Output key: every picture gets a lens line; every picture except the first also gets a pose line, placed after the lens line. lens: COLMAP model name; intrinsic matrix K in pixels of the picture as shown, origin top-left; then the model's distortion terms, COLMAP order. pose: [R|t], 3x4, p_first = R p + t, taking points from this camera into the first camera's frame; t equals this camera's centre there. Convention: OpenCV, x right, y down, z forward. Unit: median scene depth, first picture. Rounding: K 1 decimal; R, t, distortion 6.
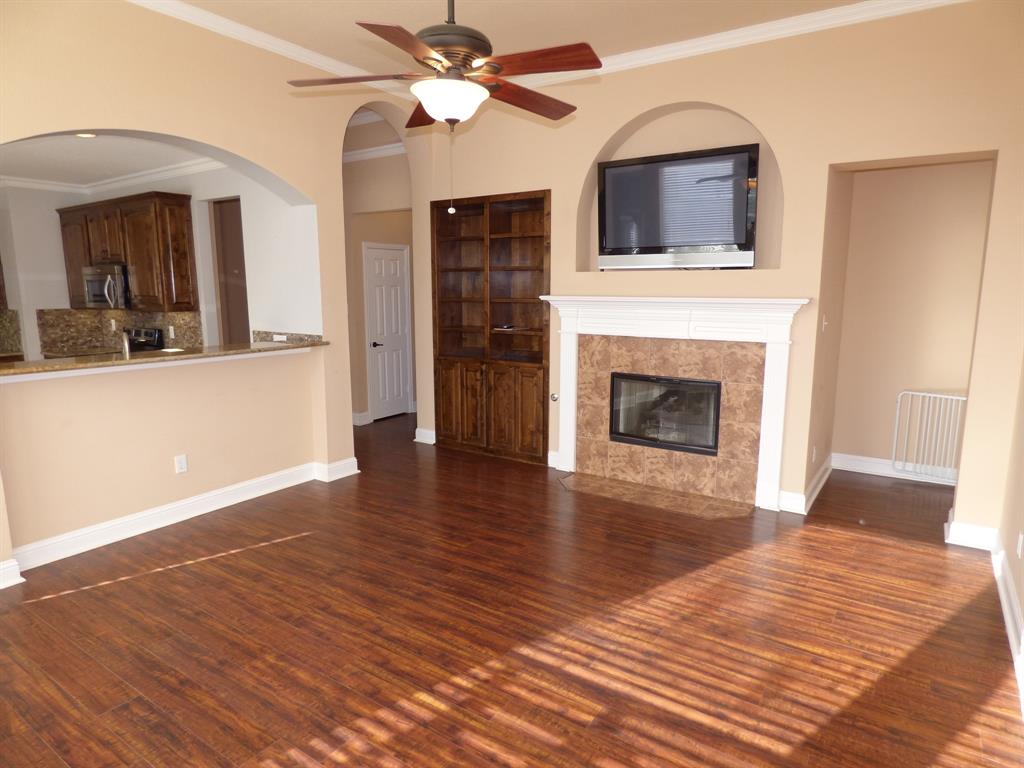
lens RADIAL K [[608.3, 0, 514.7], [0, 608.3, 383.3], [0, 0, 1]] dist [-0.013038, -0.001259]
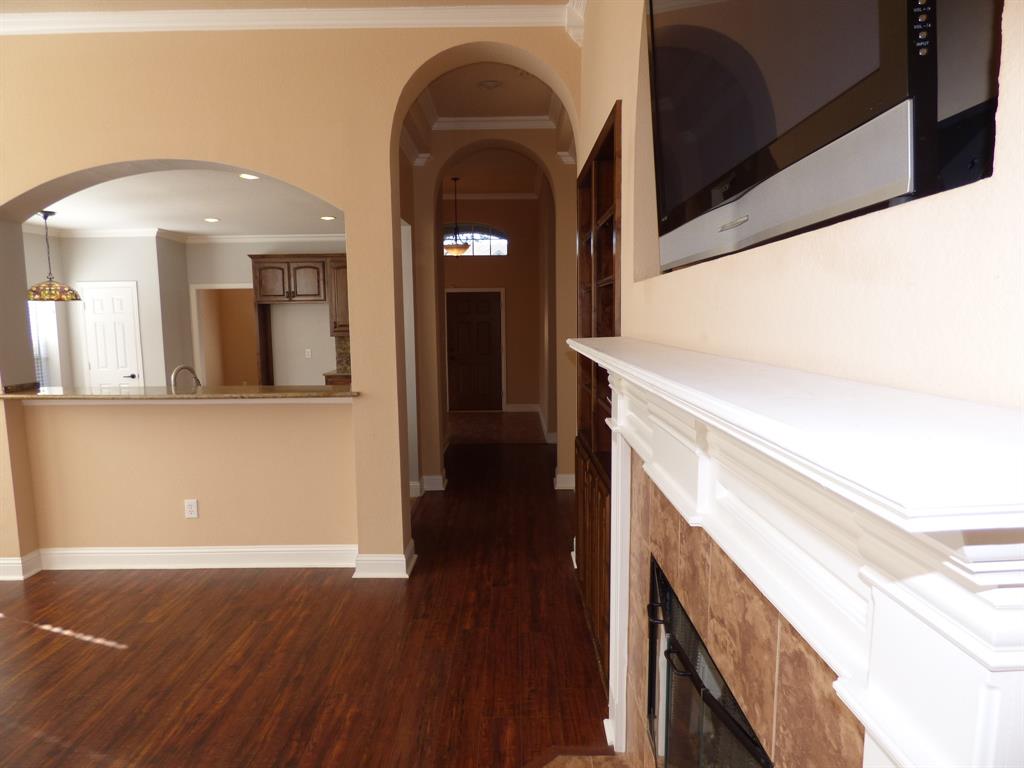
lens RADIAL K [[608.3, 0, 513.8], [0, 608.3, 382.7], [0, 0, 1]] dist [-0.013038, -0.001259]
pose [[0.560341, 0.086023, -0.823783, 0.467898], [-0.123159, 0.992189, 0.019836, -0.135546], [0.819054, 0.090341, 0.566558, 0.834596]]
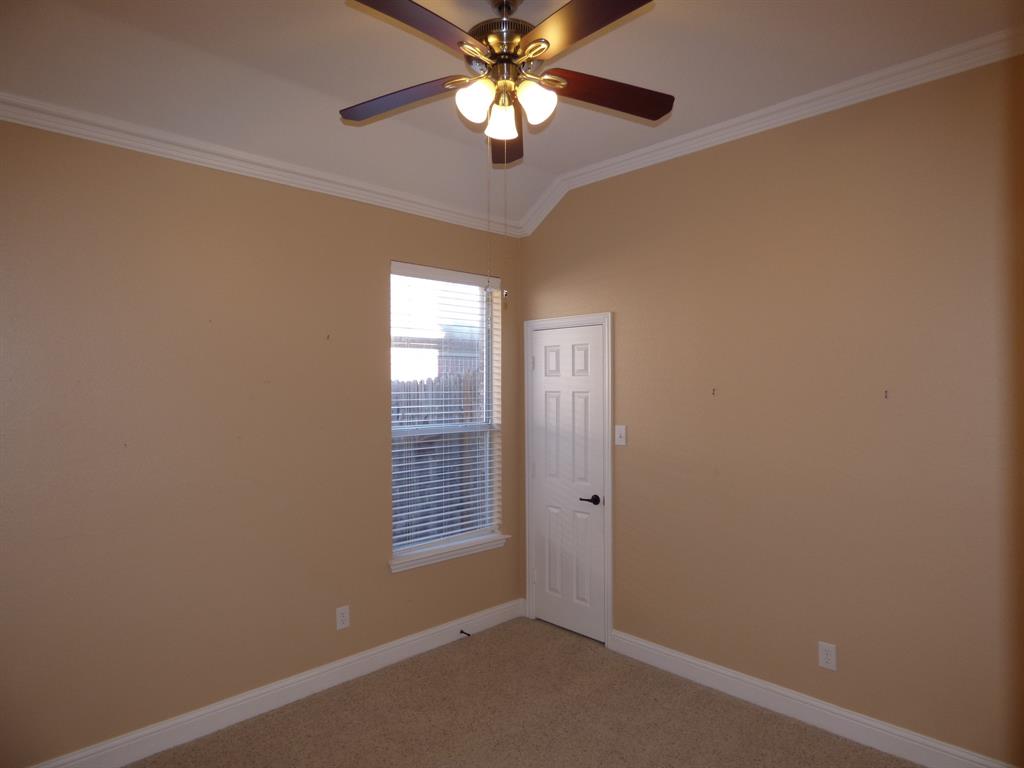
lens RADIAL K [[608.3, 0, 511.9], [0, 608.3, 380.5], [0, 0, 1]] dist [-0.013038, -0.001259]
pose [[-0.200631, 0.011862, -0.979595, -0.707424], [-0.151142, 0.987580, 0.042914, -0.174864], [0.967938, 0.156668, -0.196346, 0.951006]]
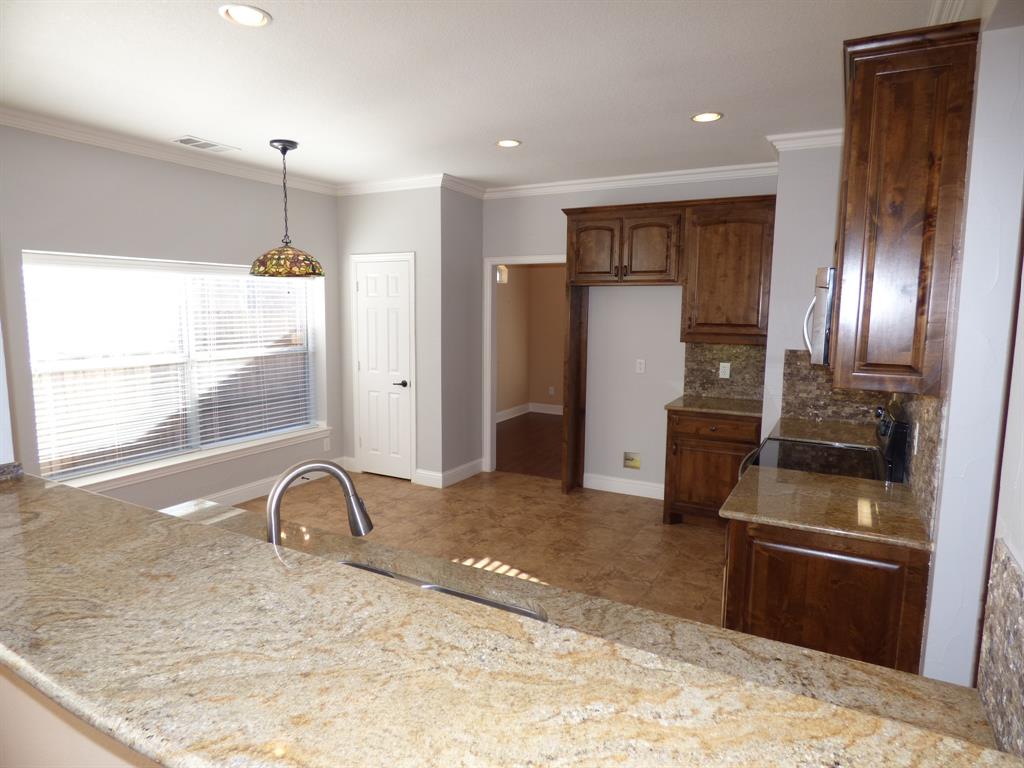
lens RADIAL K [[608.3, 0, 516.0], [0, 608.3, 382.3], [0, 0, 1]] dist [-0.013038, -0.001259]
pose [[0.096686, 0.127117, -0.987164, -0.310501], [-0.171669, 0.979077, 0.109261, -0.167189], [0.980399, 0.158902, 0.116485, 1.004188]]
